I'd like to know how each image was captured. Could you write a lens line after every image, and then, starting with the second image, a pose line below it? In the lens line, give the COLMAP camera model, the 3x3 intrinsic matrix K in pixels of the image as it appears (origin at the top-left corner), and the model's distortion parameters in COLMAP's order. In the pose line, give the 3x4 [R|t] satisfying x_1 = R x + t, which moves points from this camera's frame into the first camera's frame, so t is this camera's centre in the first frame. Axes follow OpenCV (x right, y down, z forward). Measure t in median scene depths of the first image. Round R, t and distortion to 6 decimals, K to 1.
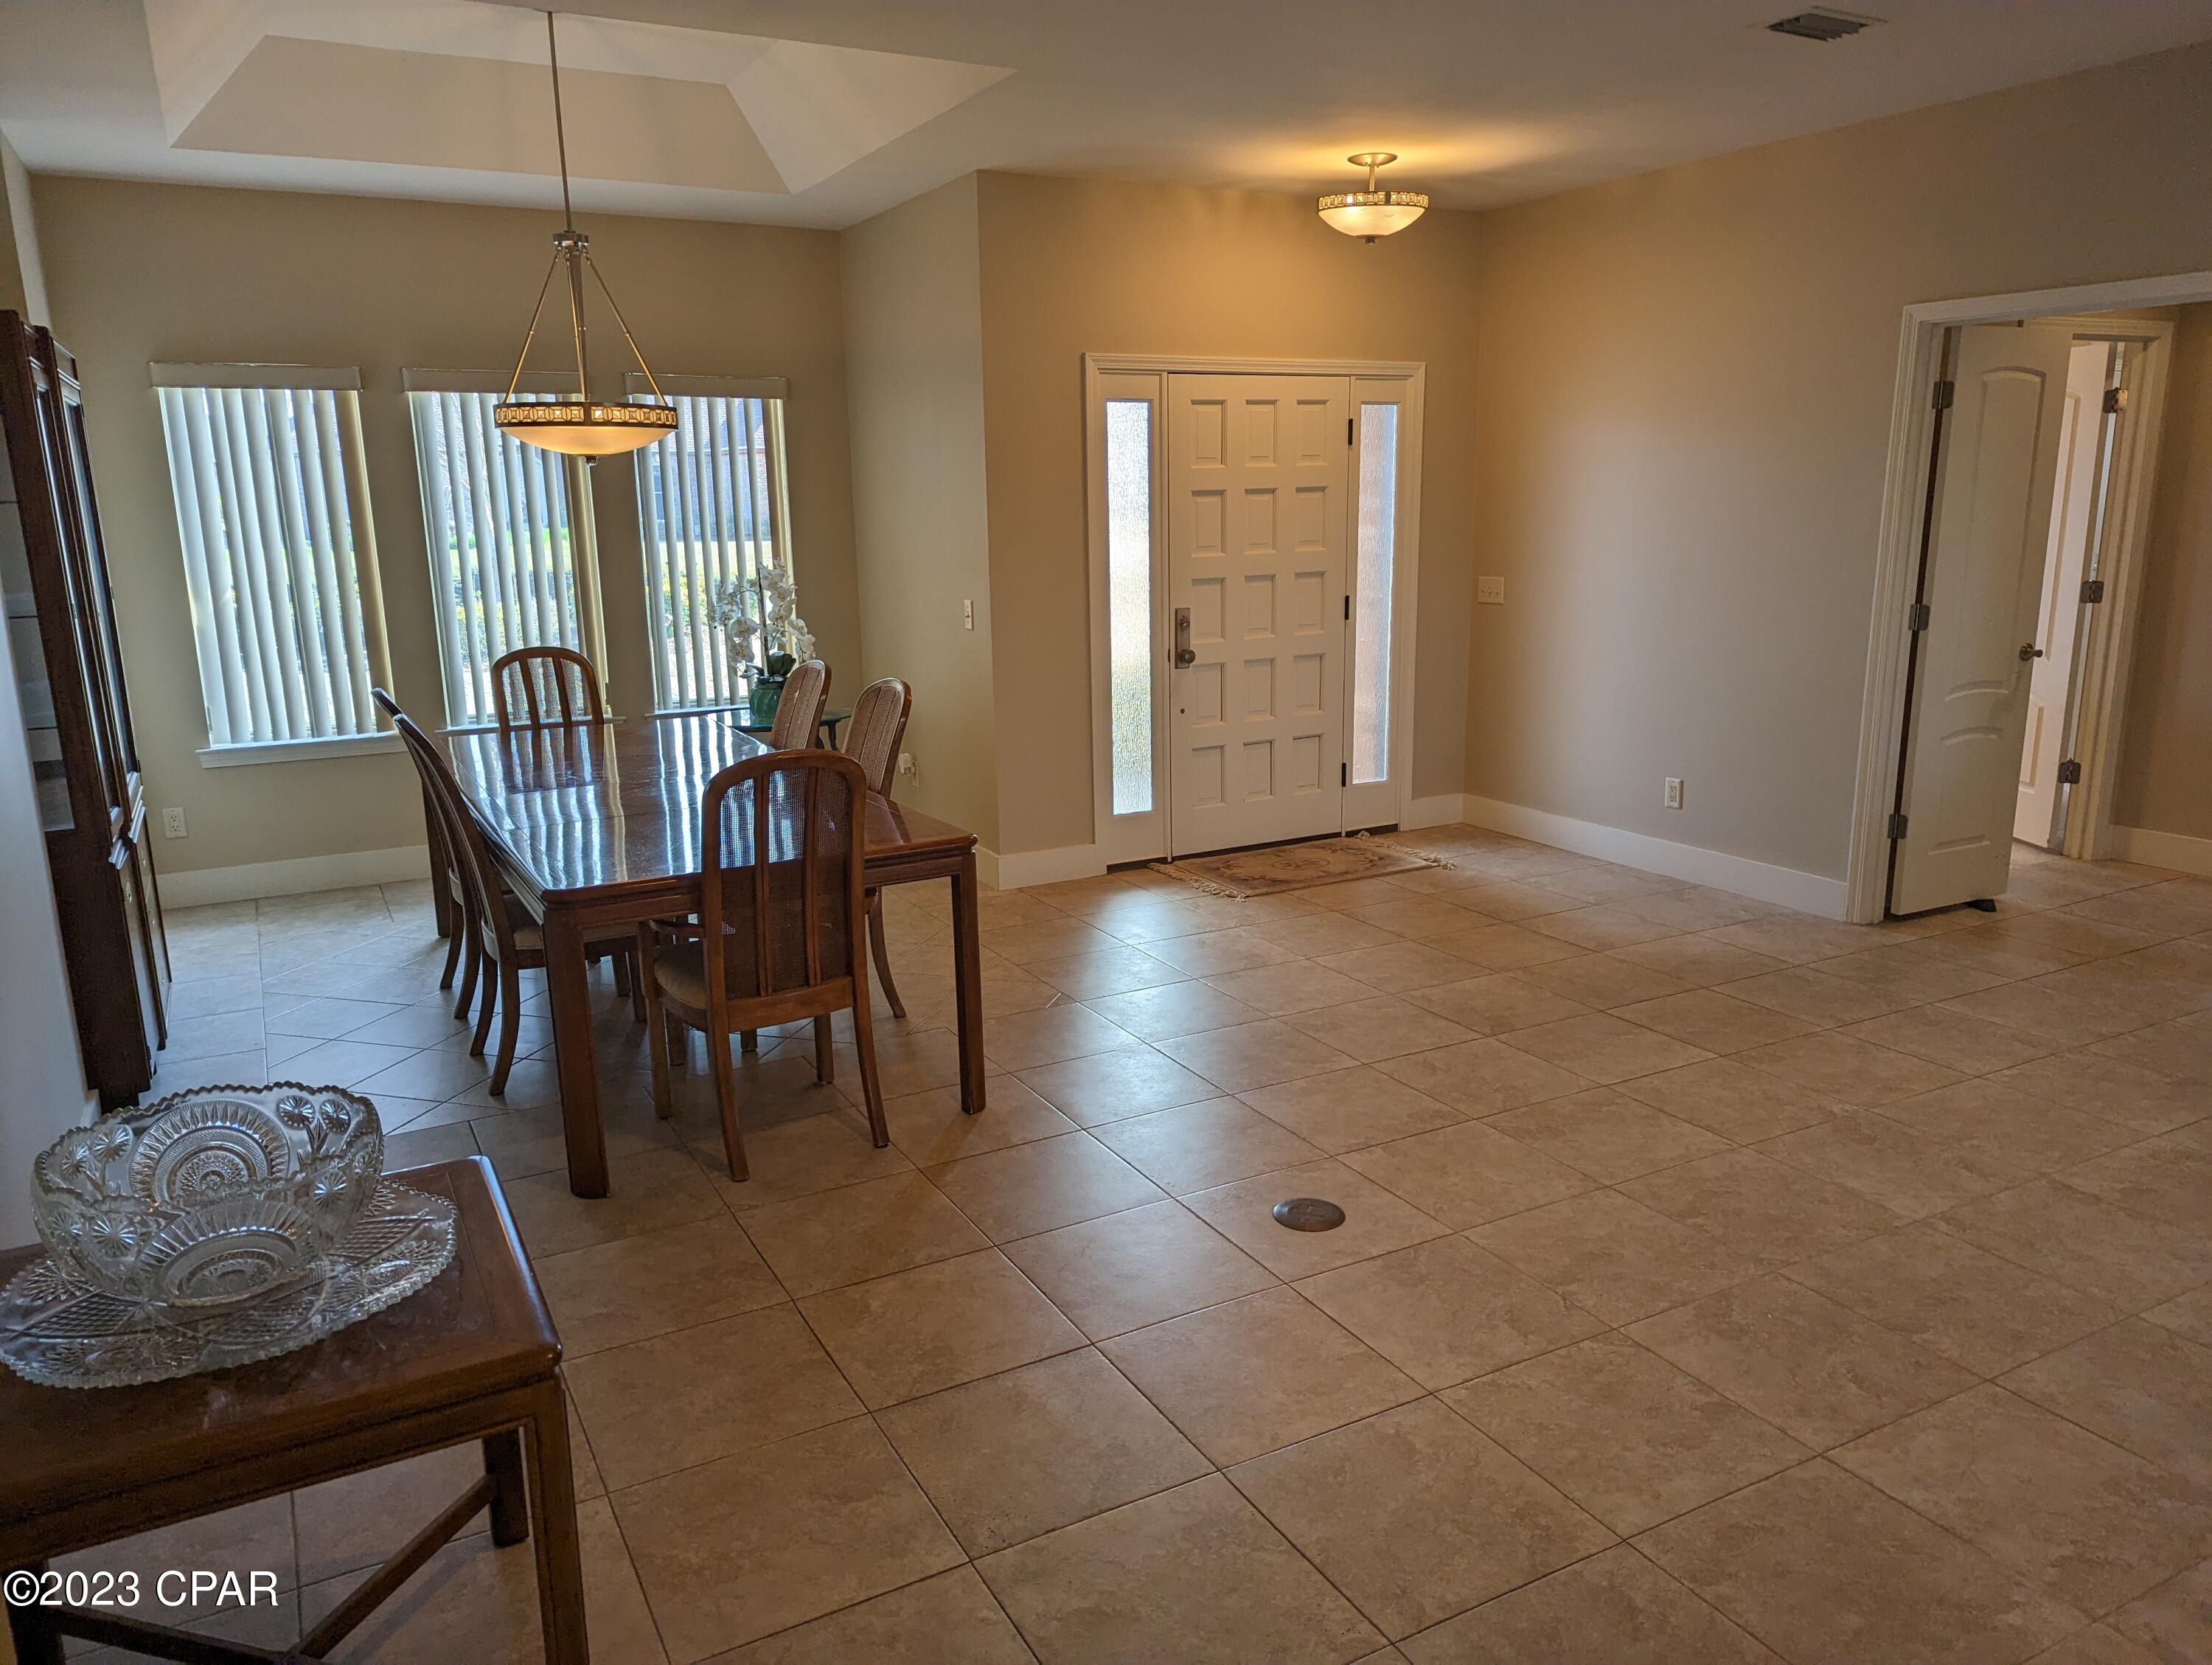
lens RADIAL K [[1560.4, 0, 1109.7], [0, 1560.4, 837.8], [0, 0, 1]] dist [0.056432, -0.042567]
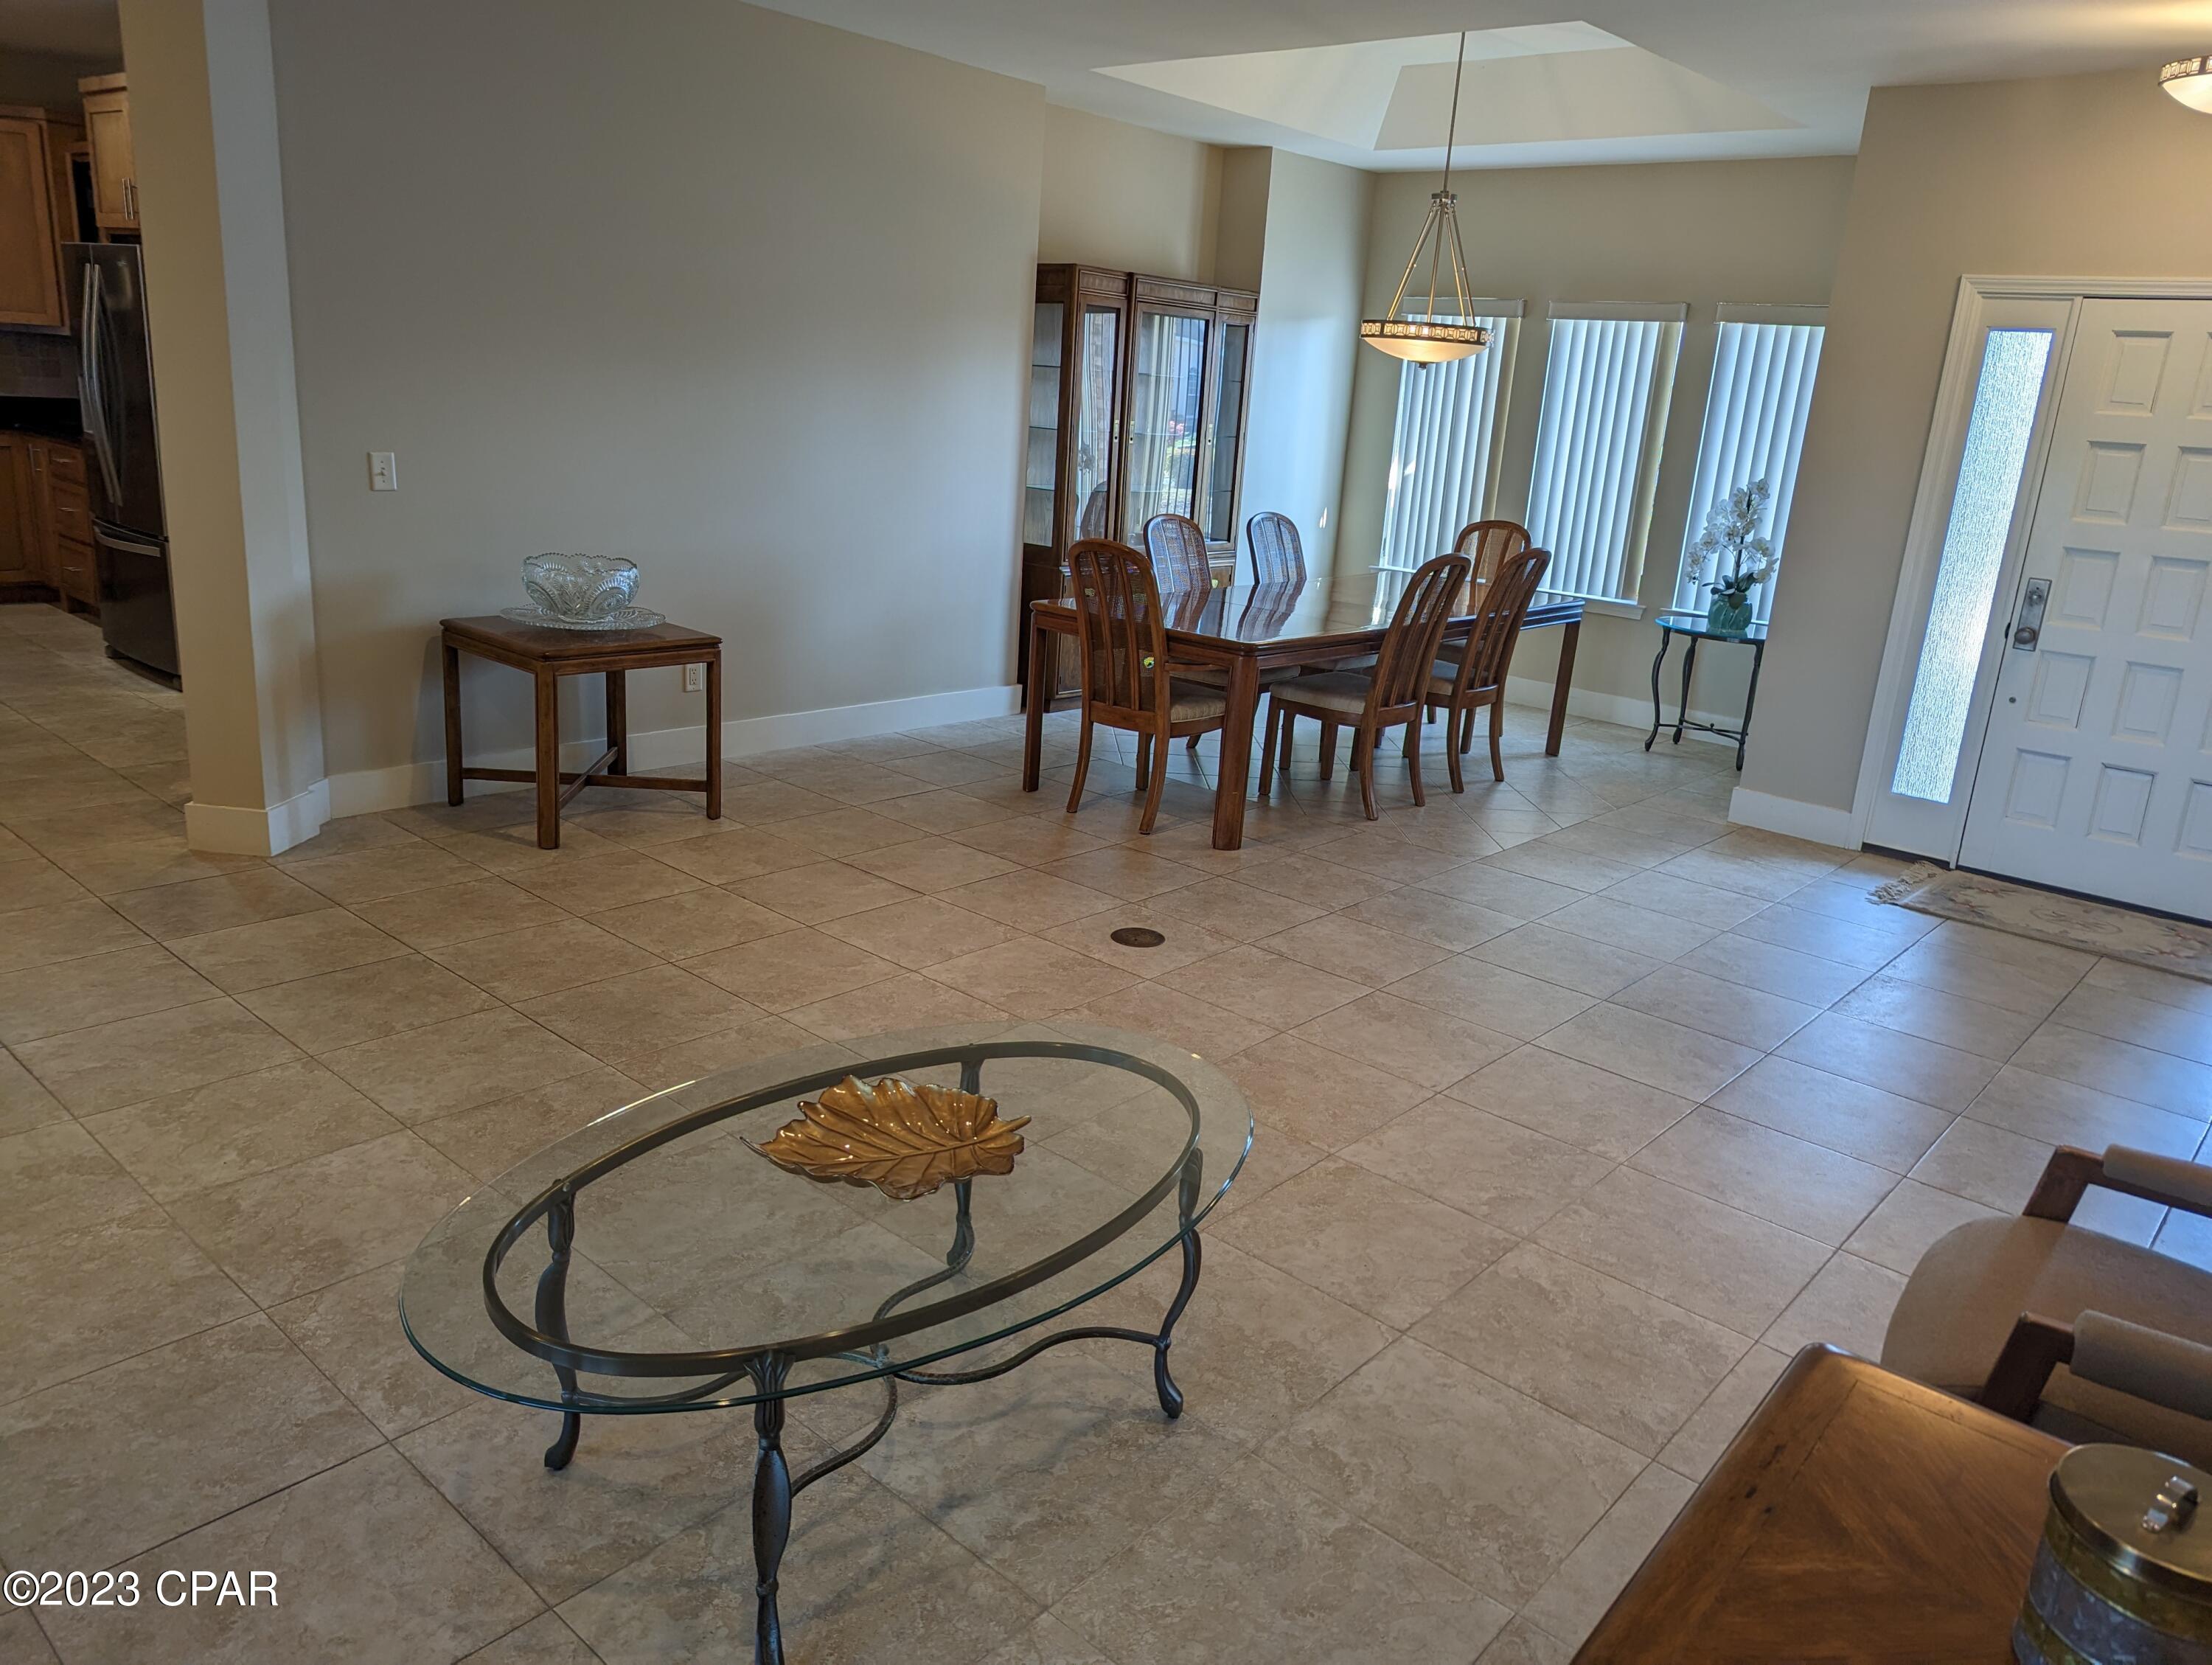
lens RADIAL K [[1555.7, 0, 1106.0], [0, 1555.7, 783.6], [0, 0, 1]] dist [0.073002, -0.044575]
pose [[0.340771, 0.277146, -0.898368, 0.835605], [-0.282065, 0.941680, 0.183514, -0.073679], [0.896836, 0.190861, 0.399071, 0.293080]]
